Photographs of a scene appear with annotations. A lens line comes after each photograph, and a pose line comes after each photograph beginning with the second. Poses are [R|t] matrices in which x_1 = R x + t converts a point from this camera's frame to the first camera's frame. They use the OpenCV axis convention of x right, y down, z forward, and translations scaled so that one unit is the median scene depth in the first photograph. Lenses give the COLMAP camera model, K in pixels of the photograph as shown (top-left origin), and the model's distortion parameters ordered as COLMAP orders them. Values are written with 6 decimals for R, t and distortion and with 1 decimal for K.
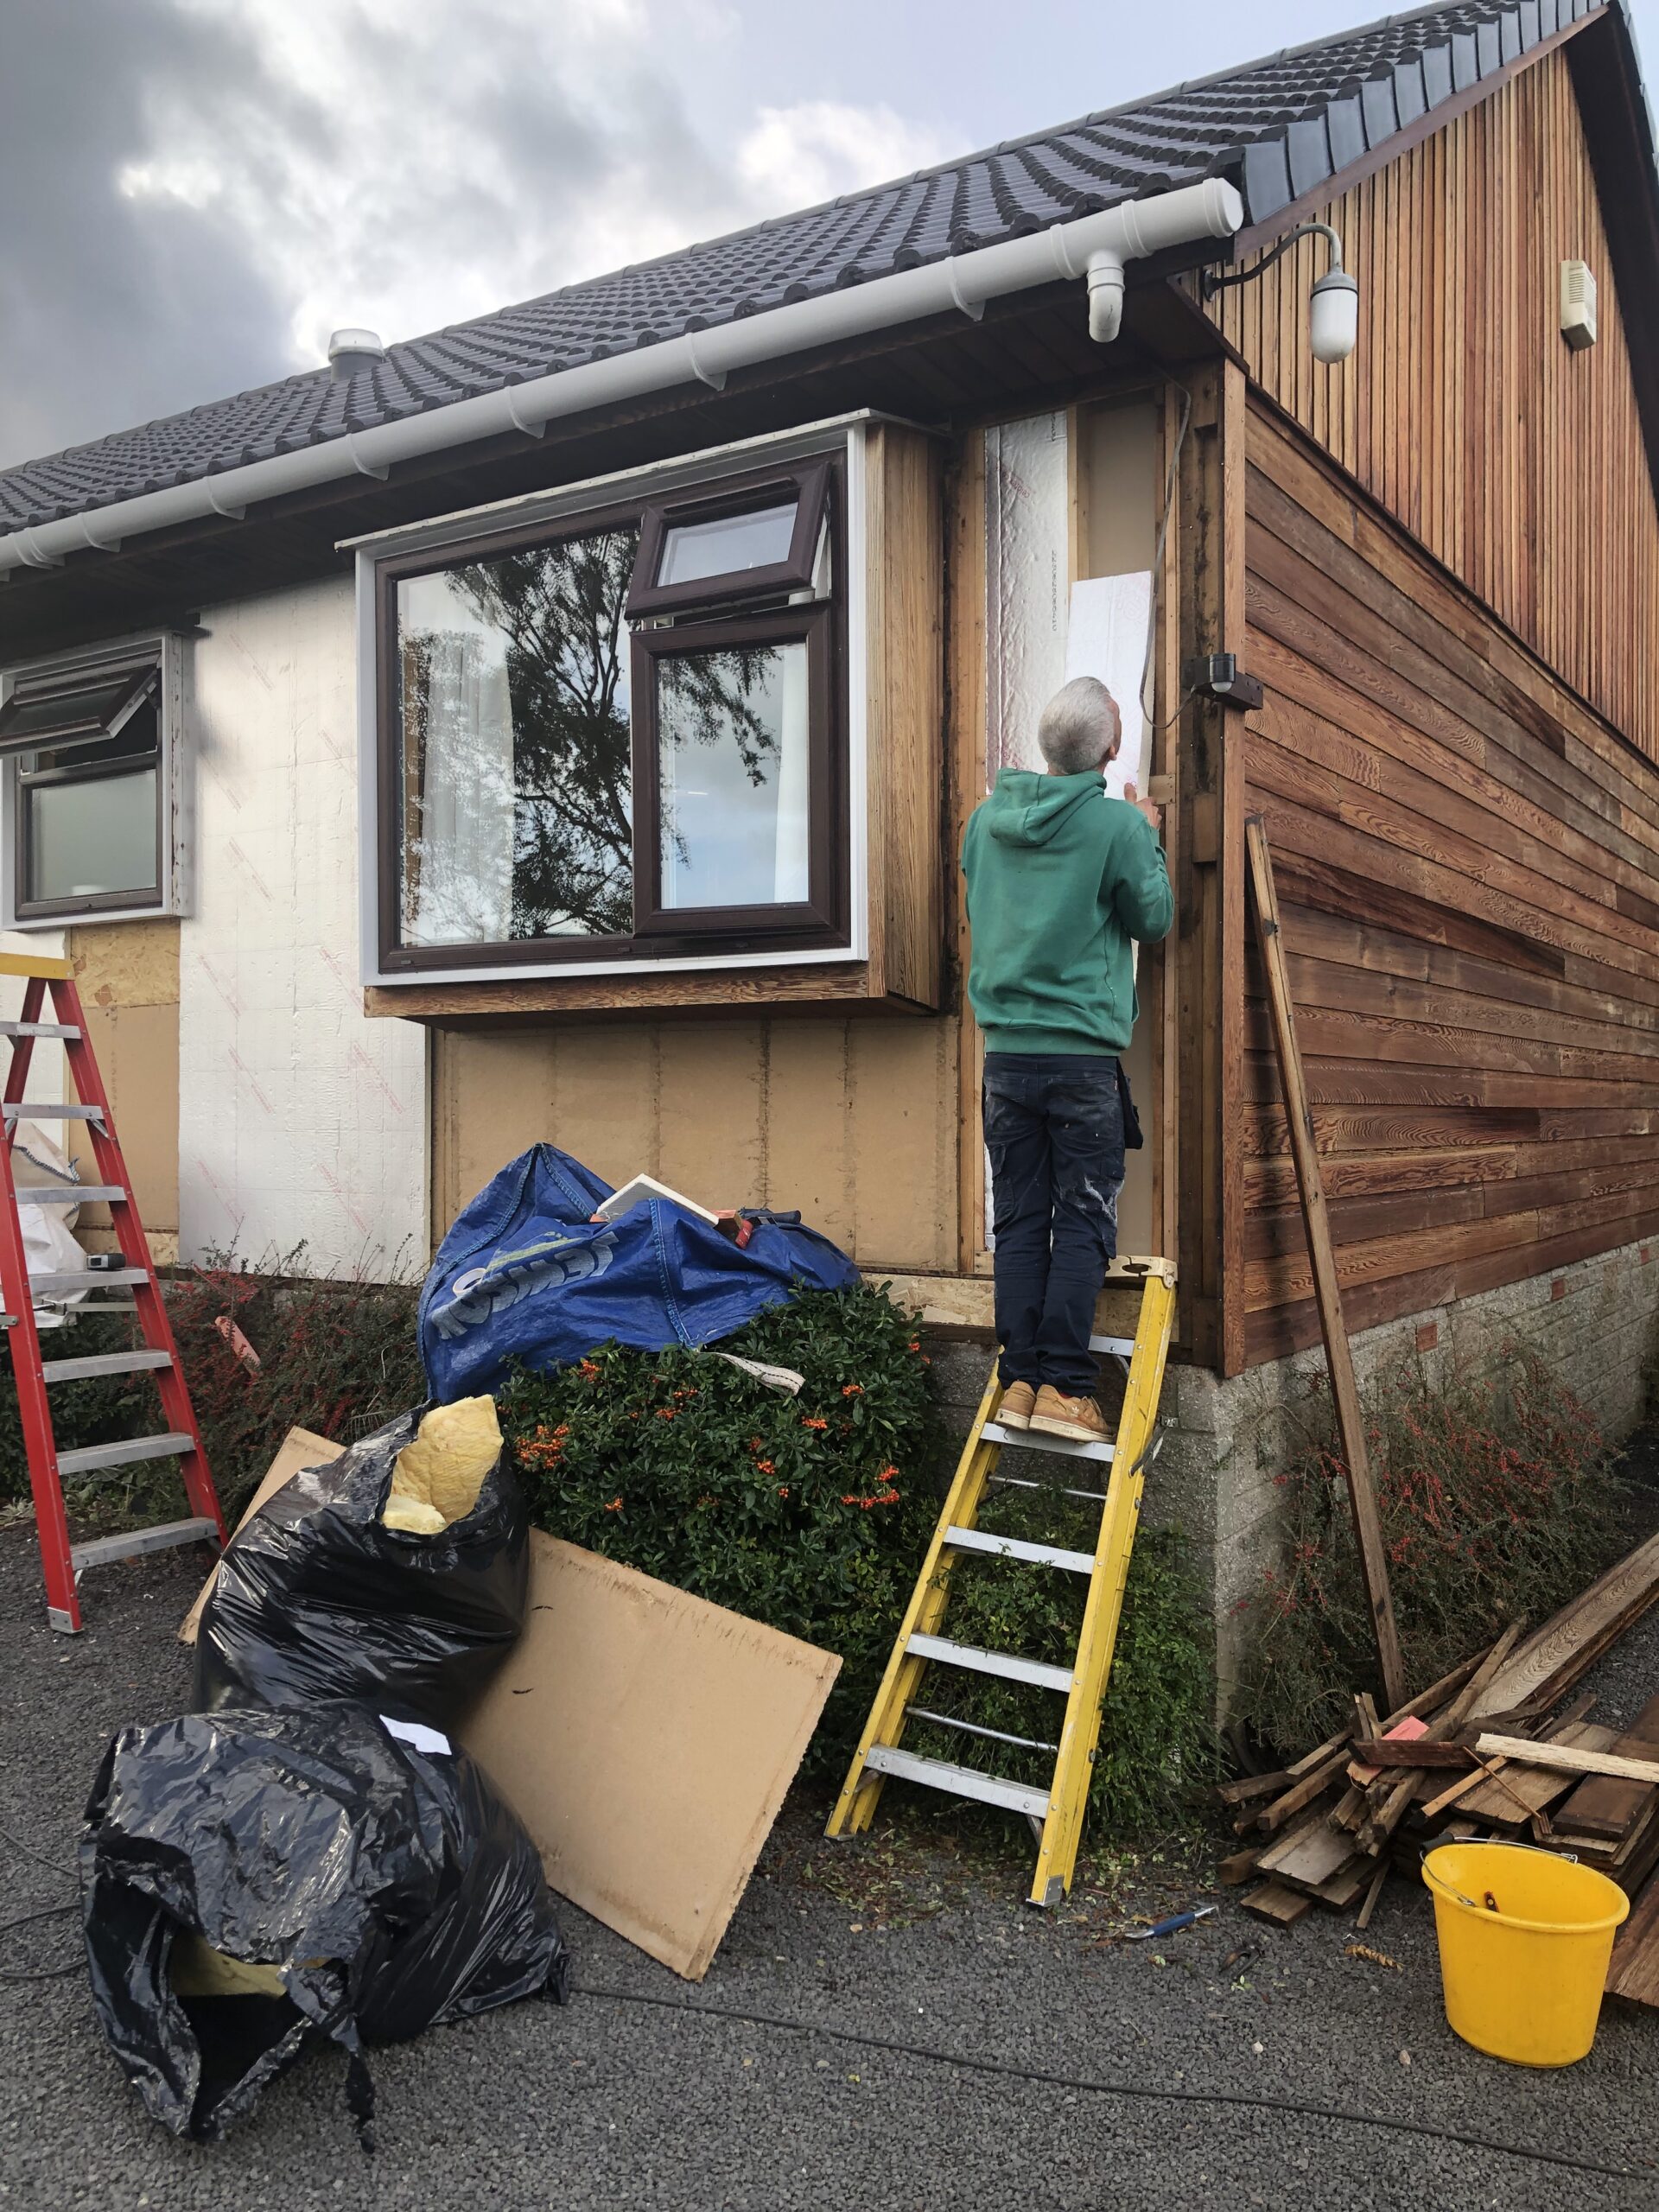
lens RADIAL K [[1801.1, 0, 829.5], [0, 1801.1, 1106.0], [0, 0, 1]] dist [0.071944, -0.170216]
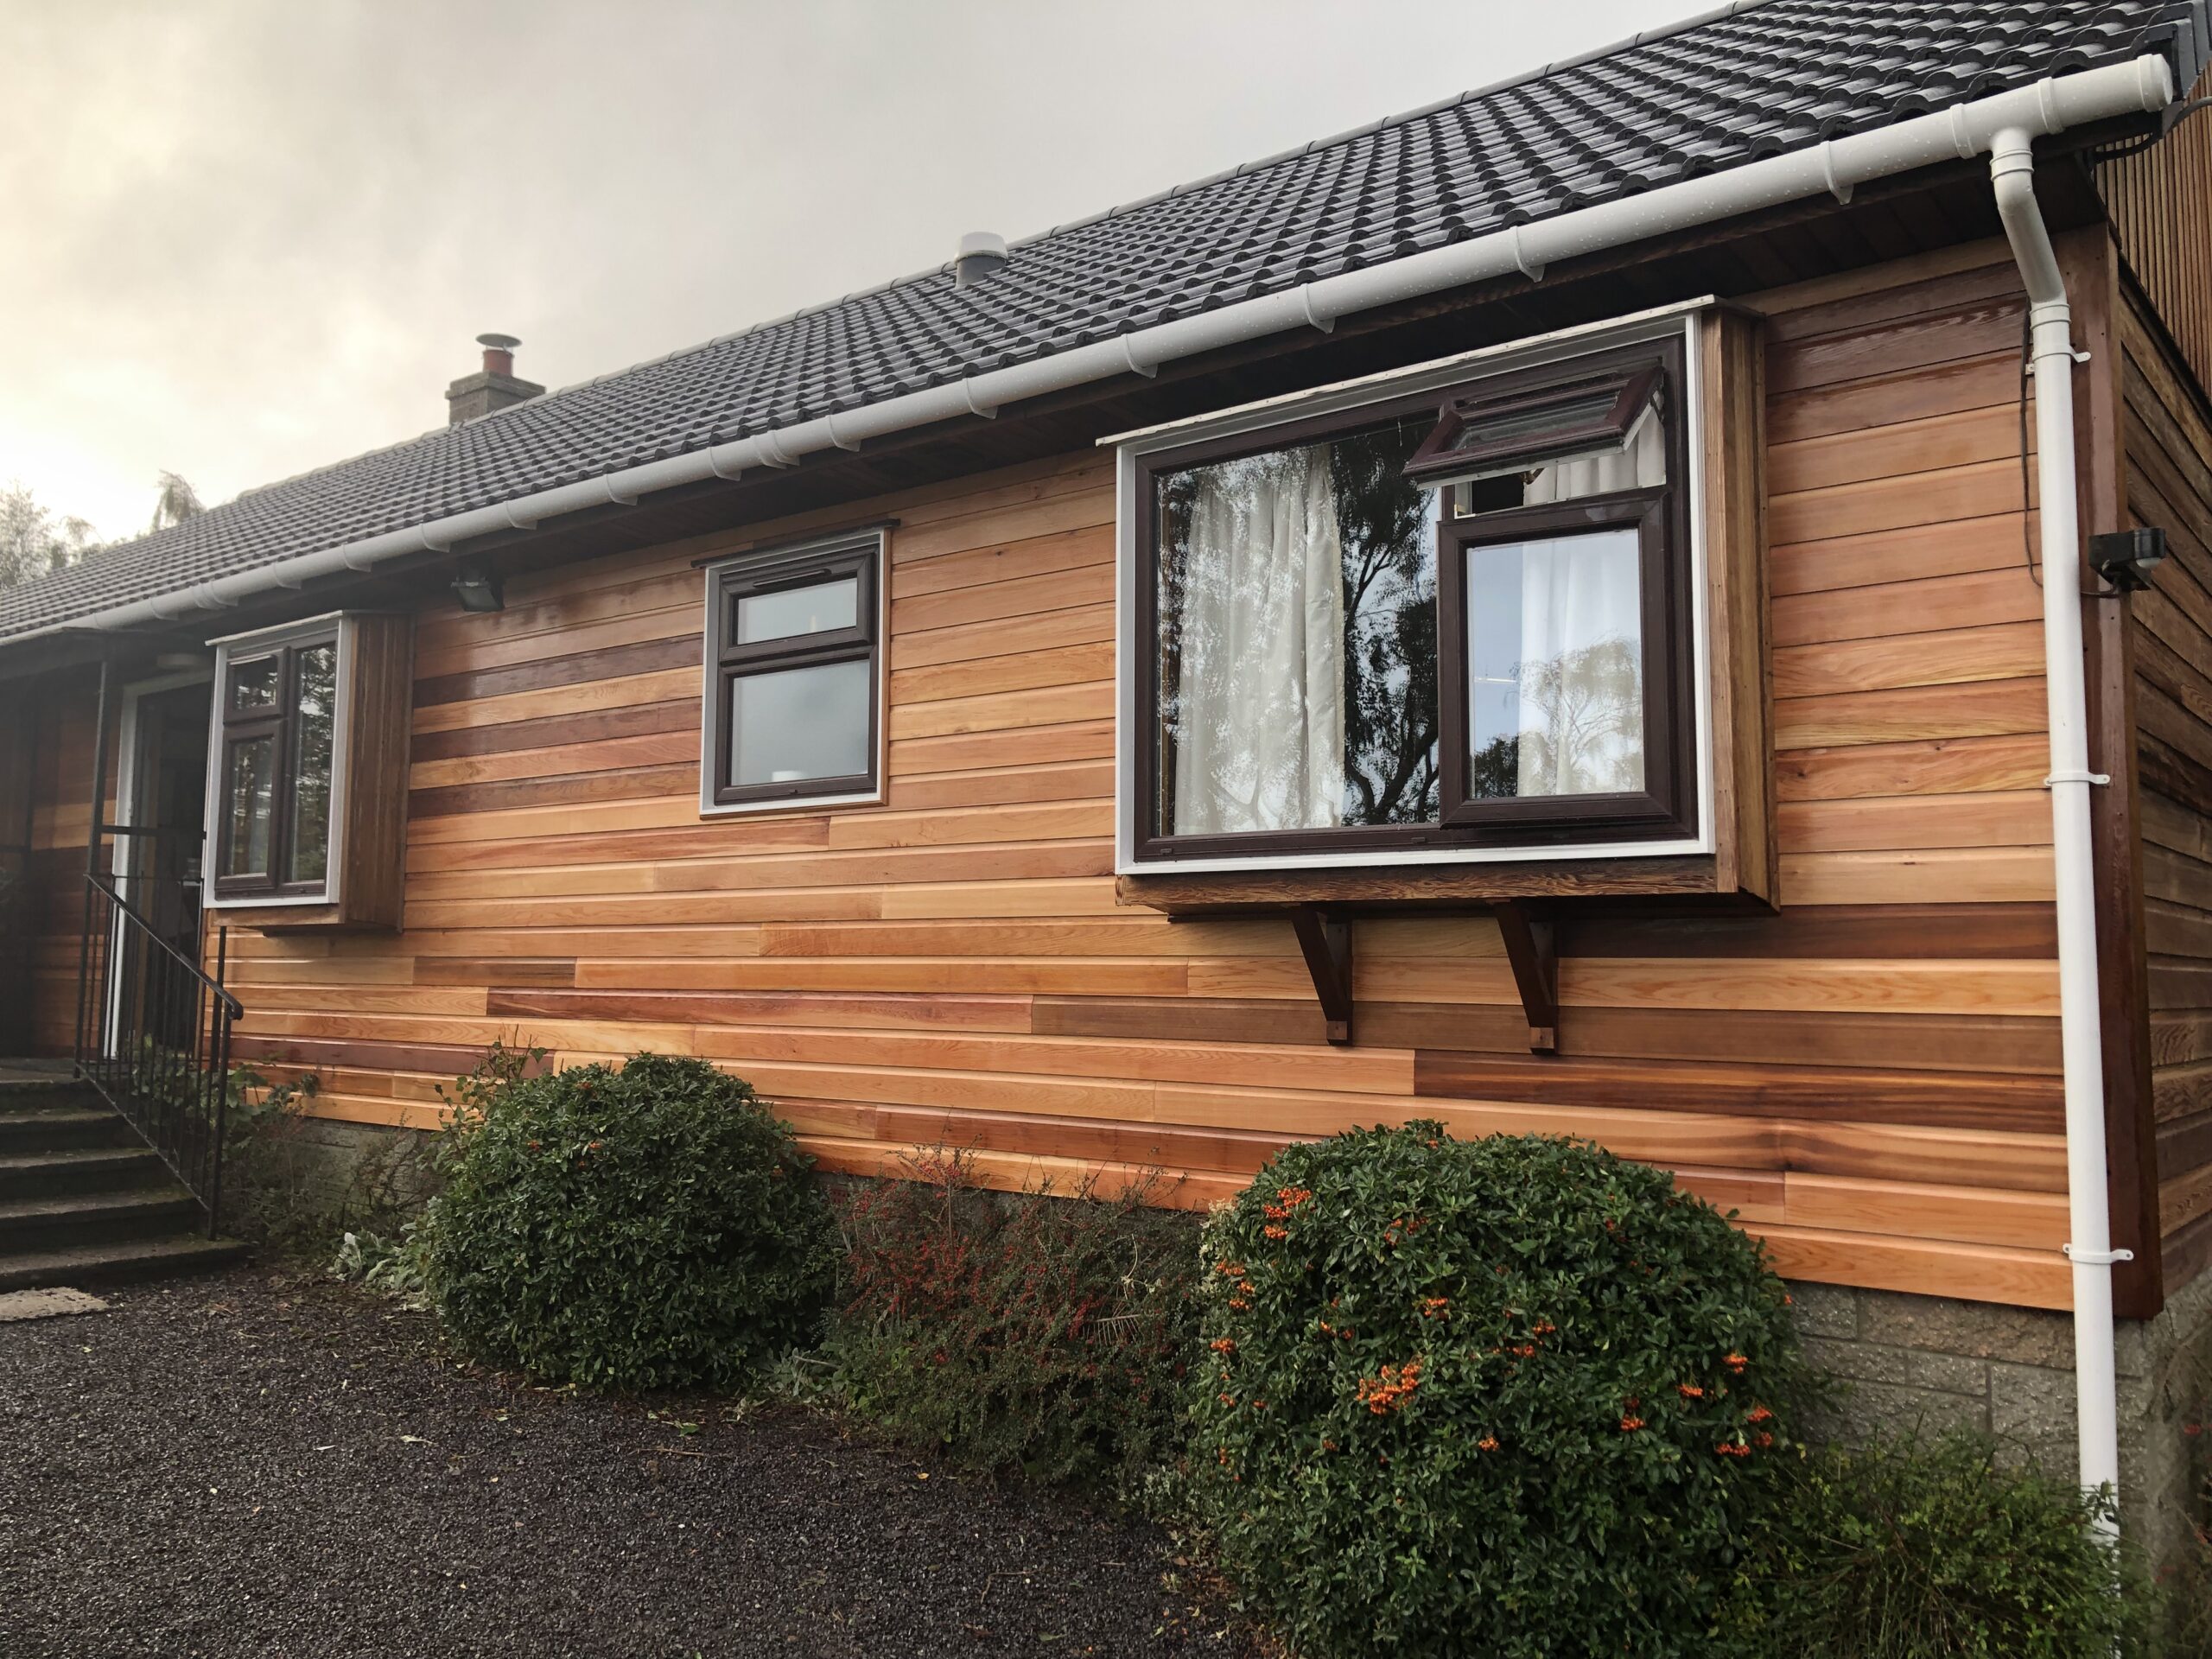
lens RADIAL K [[1780.2, 0, 1107.5], [0, 1780.2, 809.1], [0, 0, 1]] dist [0.054150, -0.080561]
pose [[0.995764, -0.000123, -0.091949, -0.199236], [-0.008233, 0.995863, -0.090498, -0.015218], [0.091580, 0.090871, 0.991643, 0.030420]]
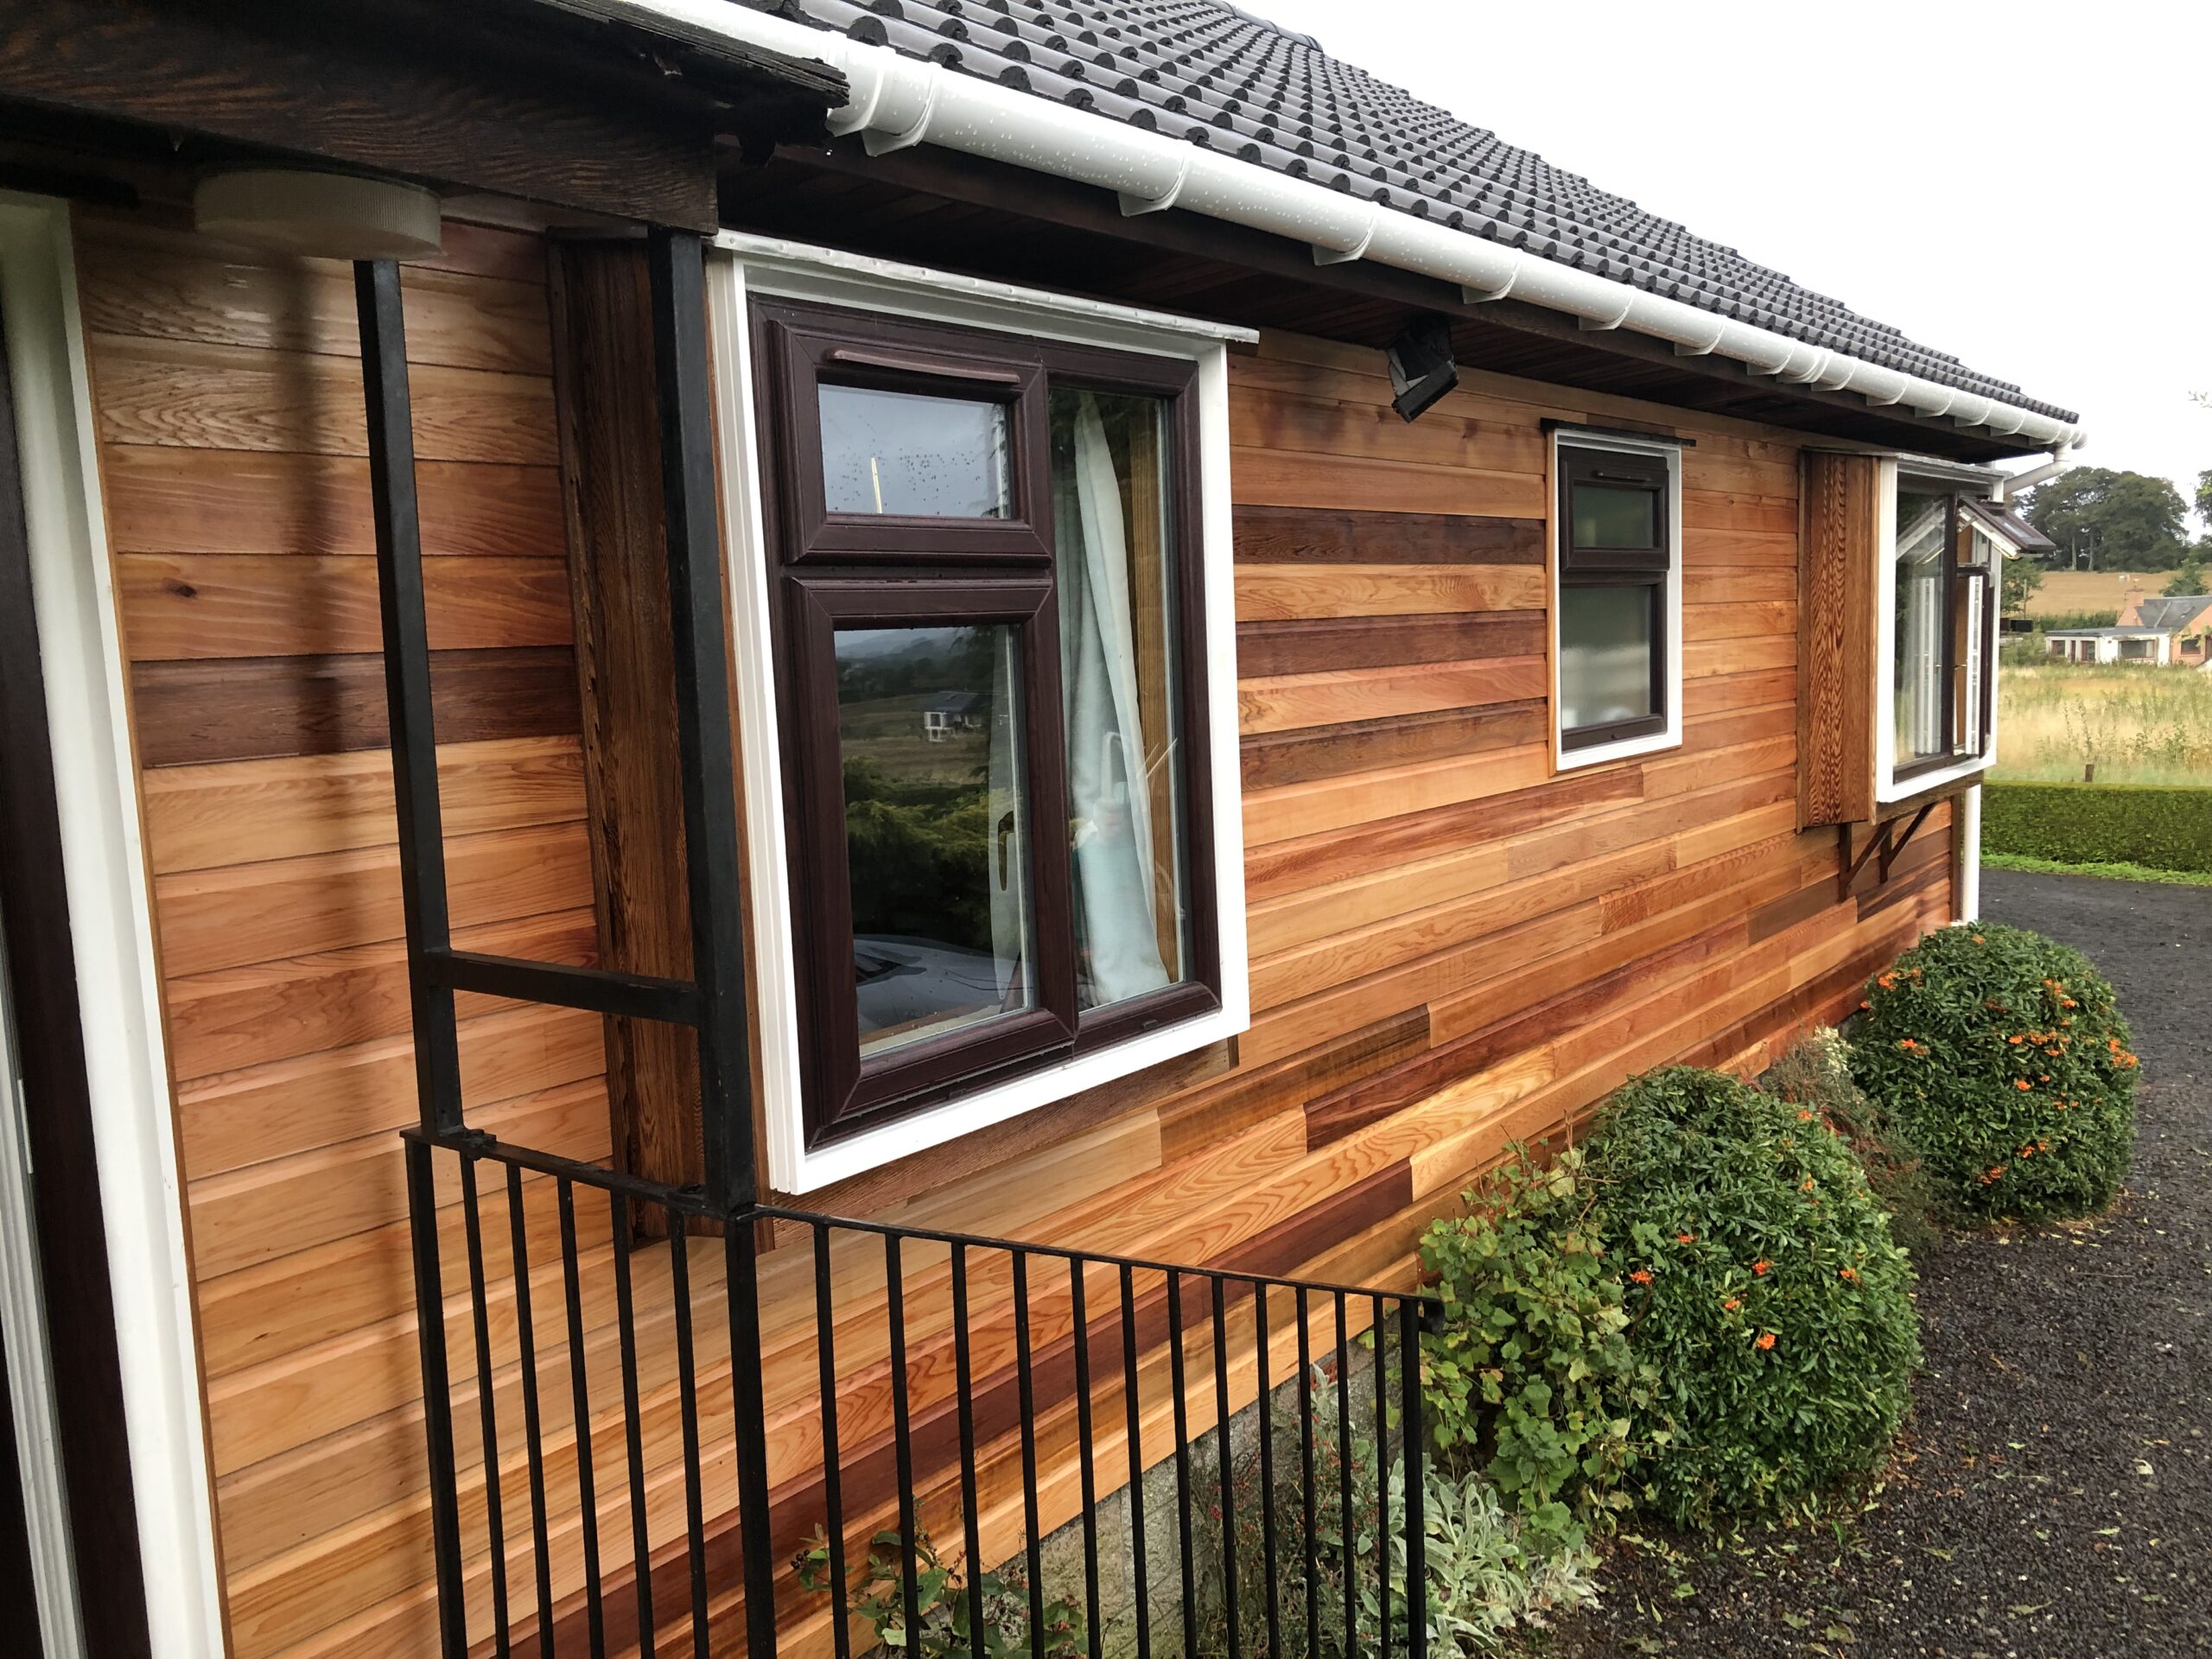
lens RADIAL K [[1801.1, 0, 1089.0], [0, 1801.1, 845.6], [0, 0, 1]] dist [0.071944, -0.170216]
pose [[0.087471, -0.119171, 0.989013, -1.823005], [0.040784, 0.992415, 0.115973, -0.237980], [-0.995332, 0.030191, 0.091668, 1.650295]]
